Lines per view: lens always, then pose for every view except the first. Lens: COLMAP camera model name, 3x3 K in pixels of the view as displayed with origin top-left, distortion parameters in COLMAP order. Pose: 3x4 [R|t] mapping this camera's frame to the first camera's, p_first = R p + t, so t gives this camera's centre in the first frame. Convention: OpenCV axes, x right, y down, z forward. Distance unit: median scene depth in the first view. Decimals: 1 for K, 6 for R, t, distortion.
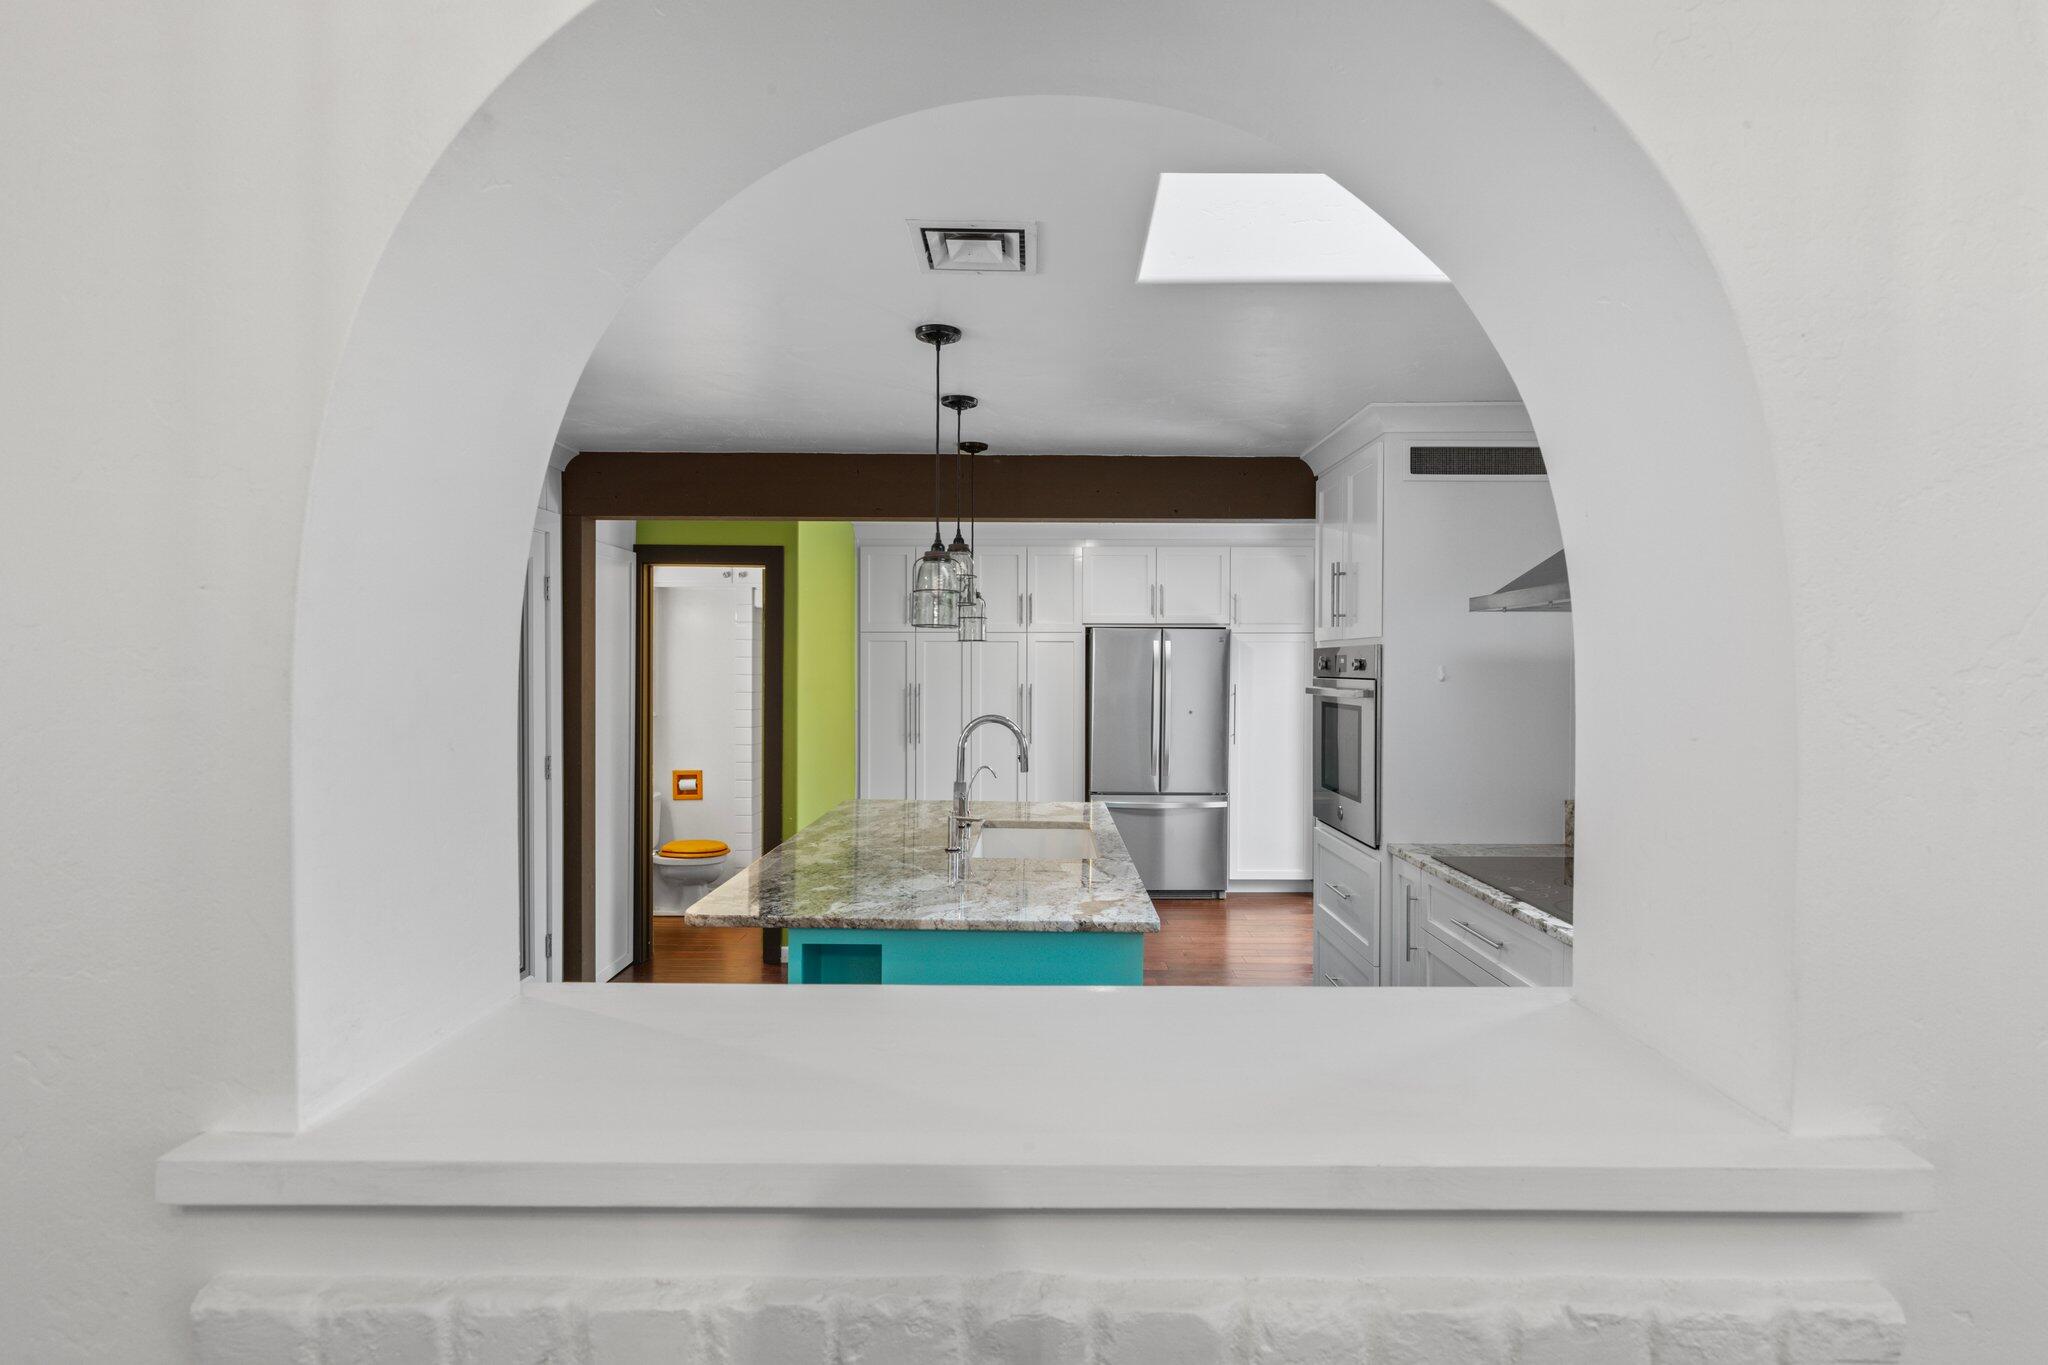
lens RADIAL K [[1007.3, 0, 1041.9], [0, 1007.3, 685.7], [0, 0, 1]] dist [0.002538, -0.001483]
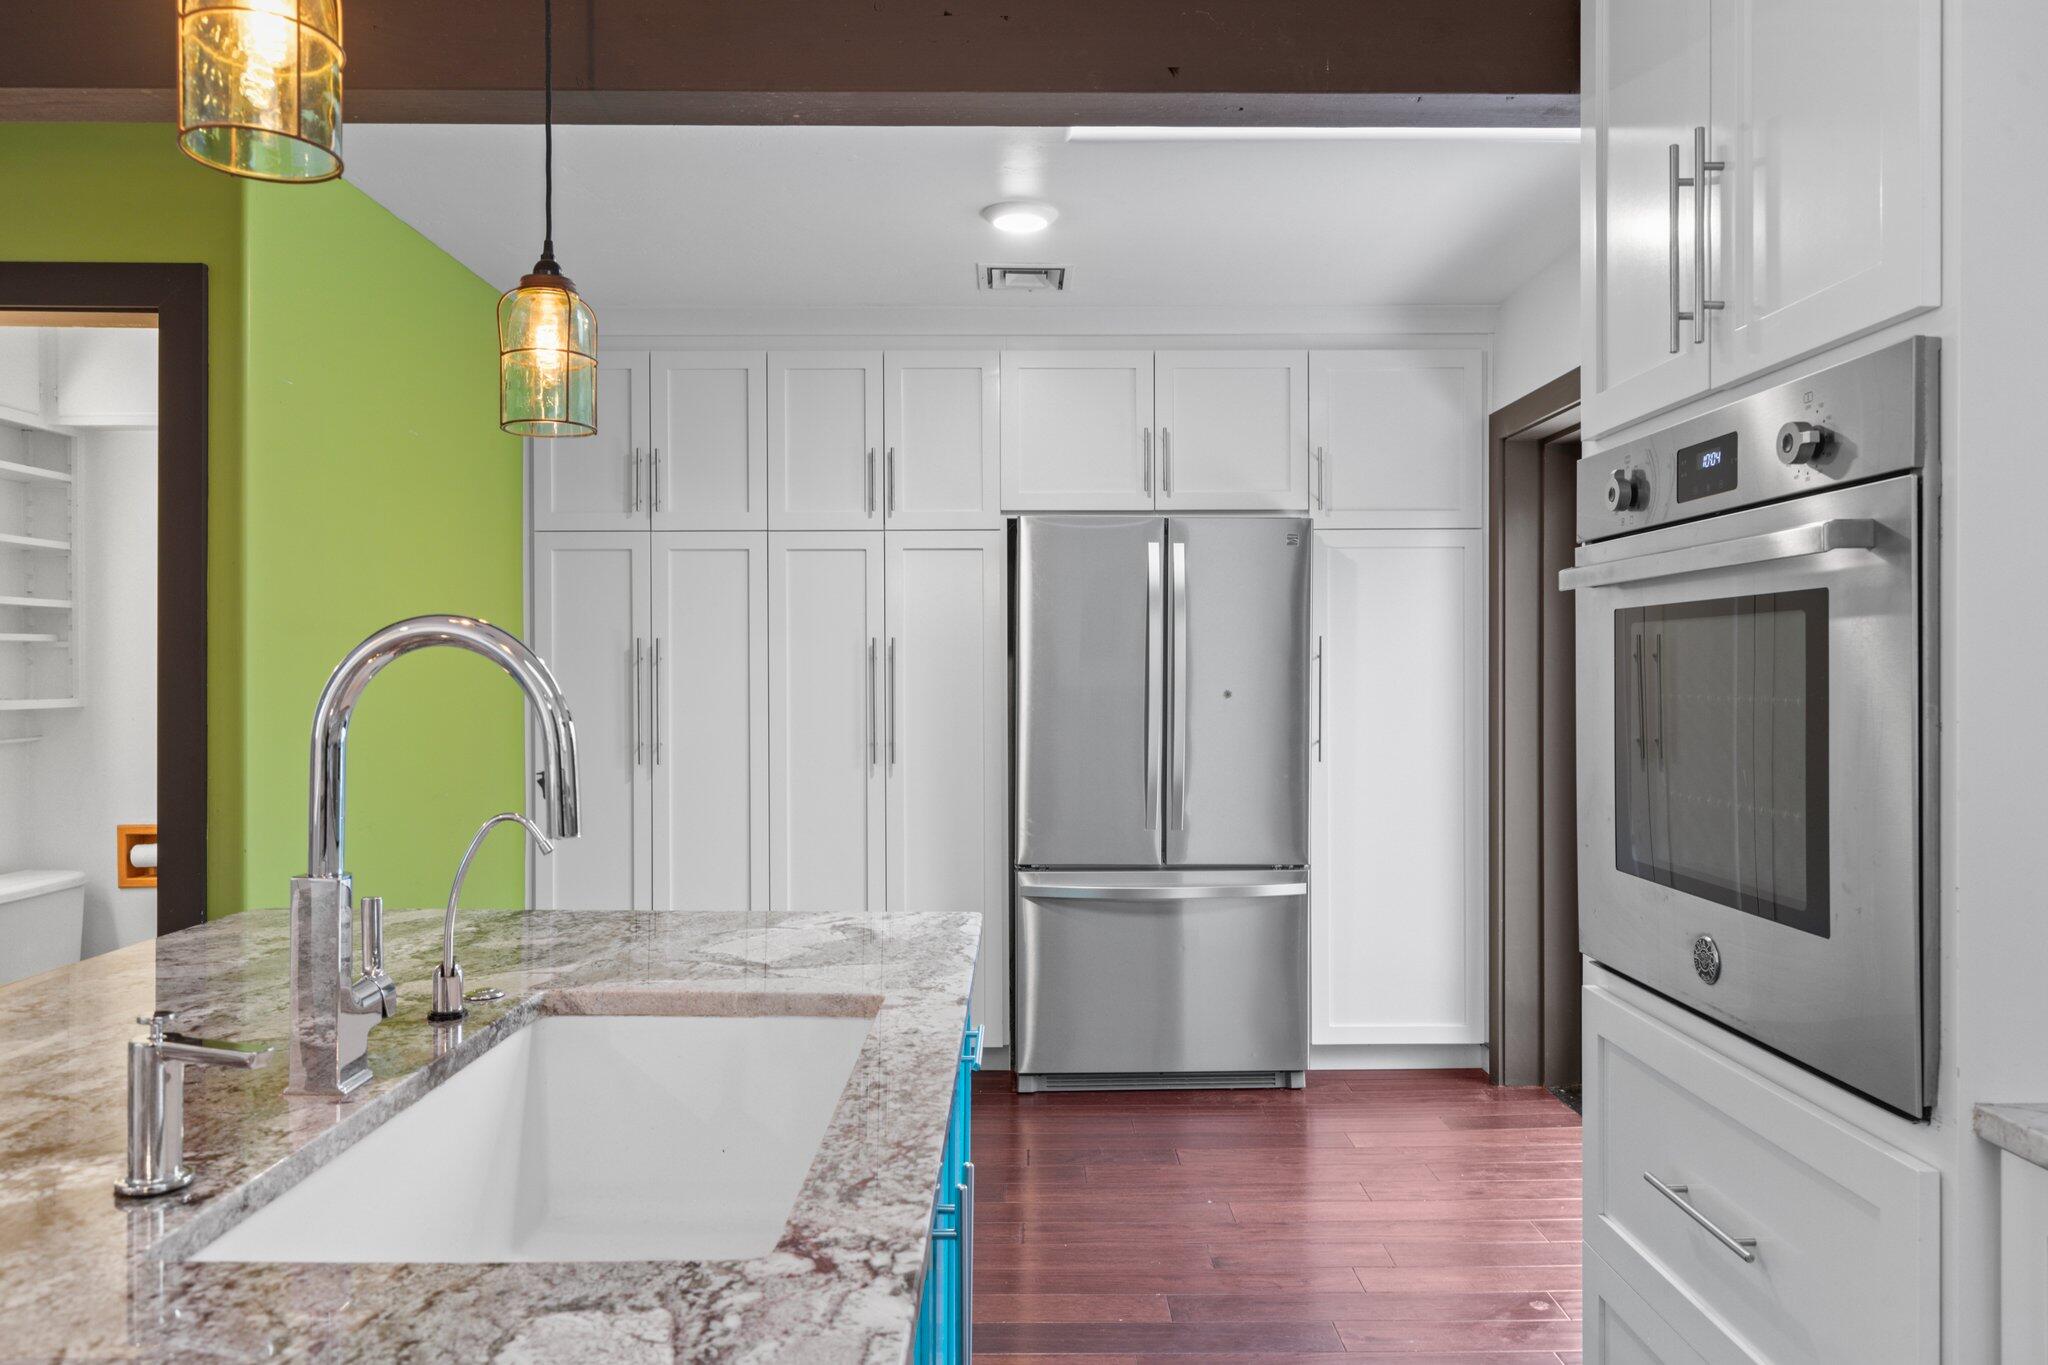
lens RADIAL K [[1376.7, 0, 1066.1], [0, 1376.7, 671.0], [0, 0, 1]] dist [-0.000420, 0.001841]
pose [[0.999717, -0.004555, 0.023334, 0.056046], [0.005056, 0.999757, -0.021438, 0.028423], [-0.023231, 0.021550, 0.999498, 0.351763]]
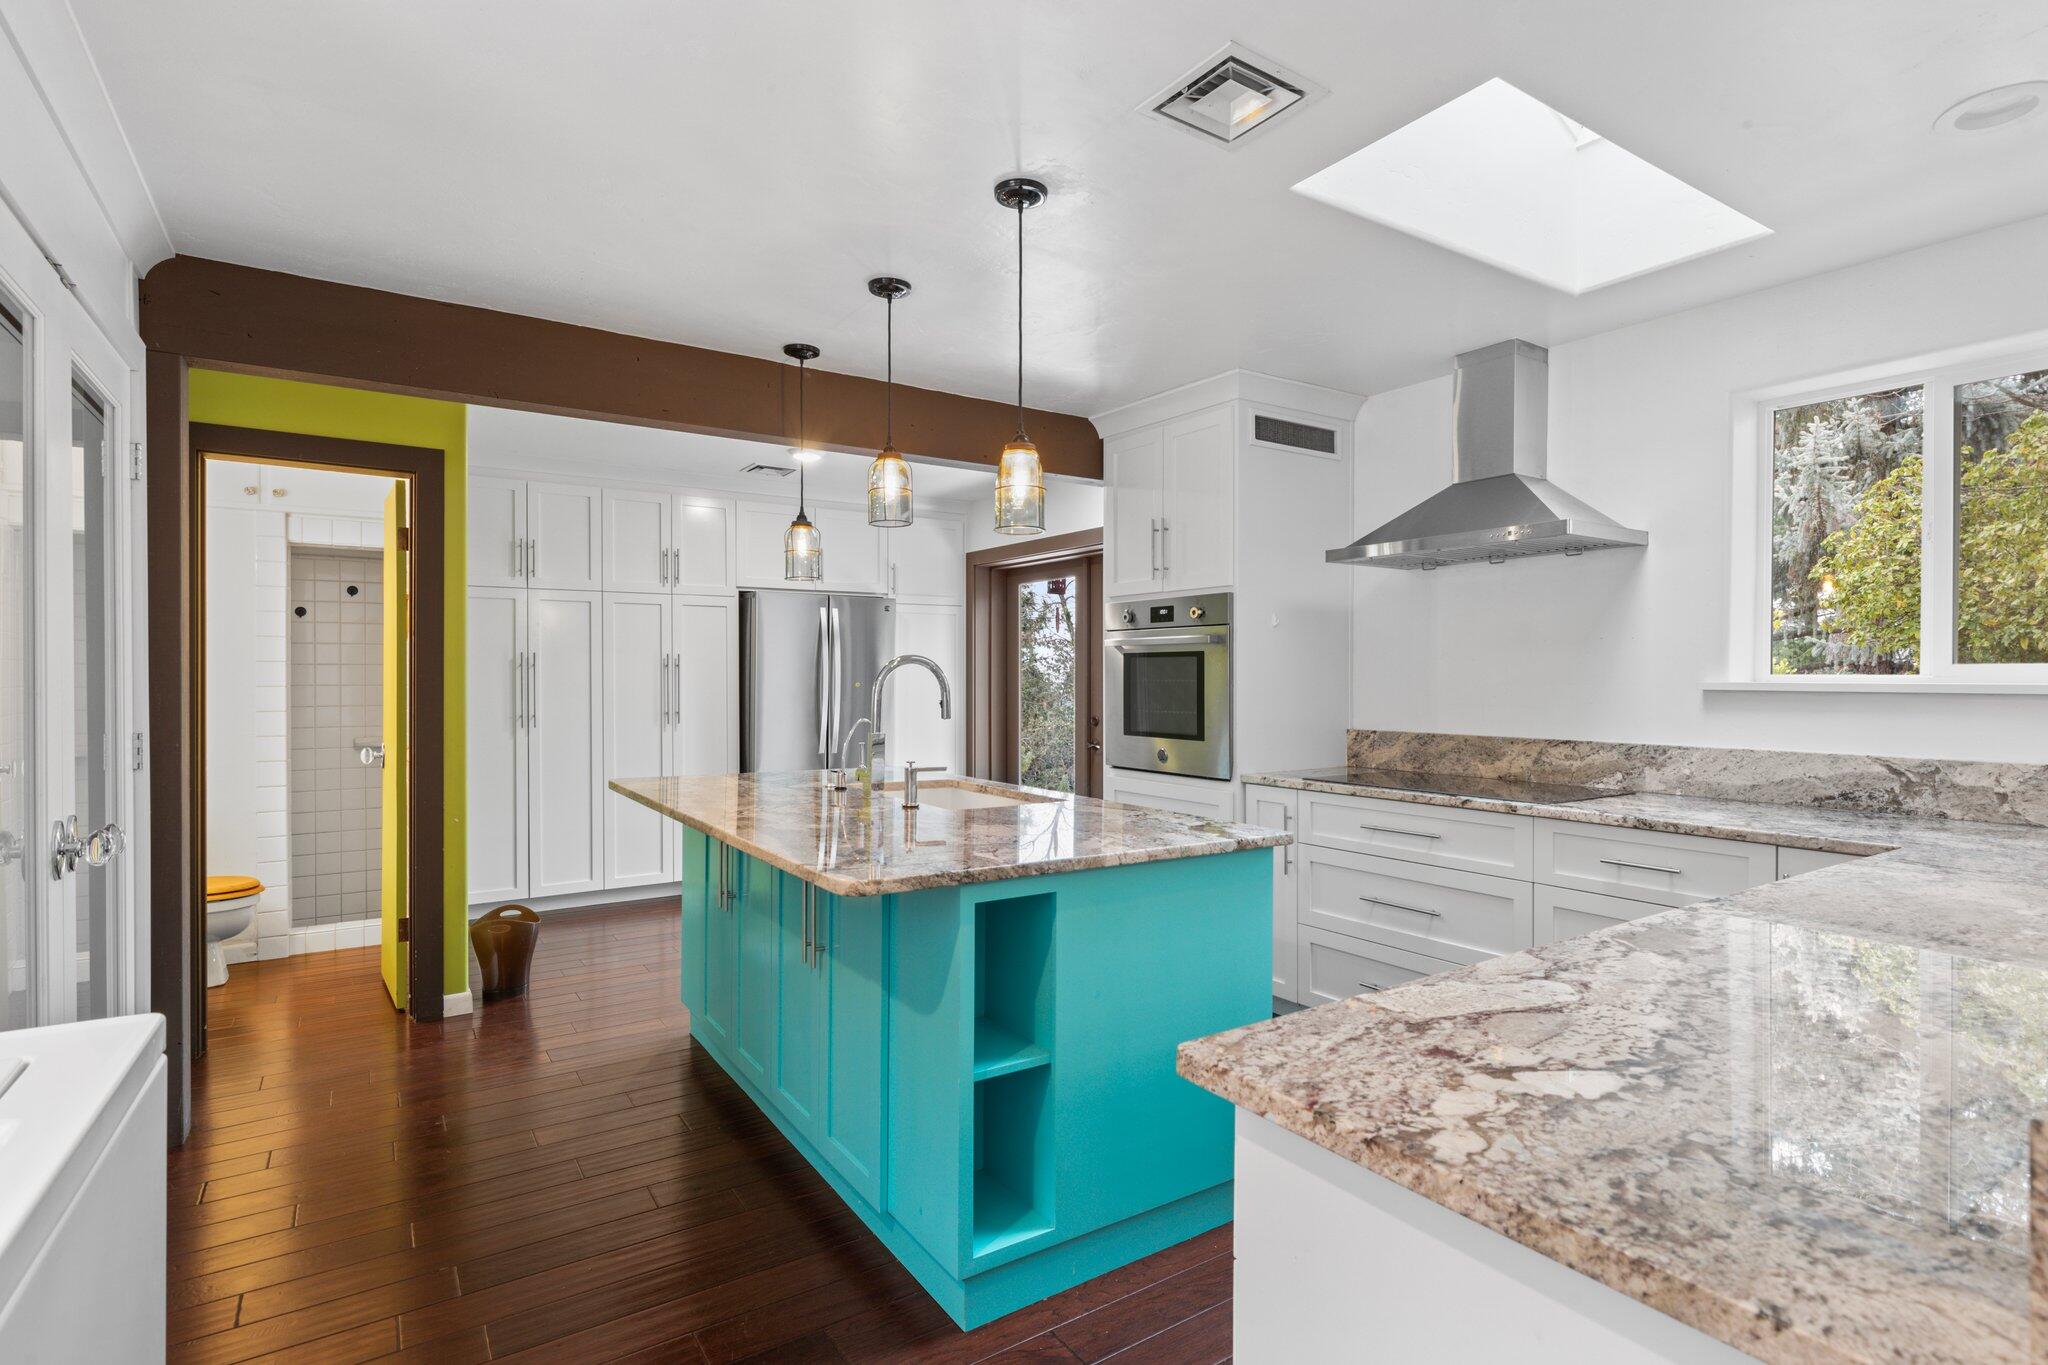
lens RADIAL K [[1007.3, 0, 1033.0], [0, 1007.3, 684.5], [0, 0, 1]] dist [0.002538, -0.001483]
pose [[0.827584, -0.008955, 0.561271, -0.247066], [0.014172, 0.999887, -0.004944, 0.033021], [-0.561163, 0.012046, 0.827618, 0.117947]]
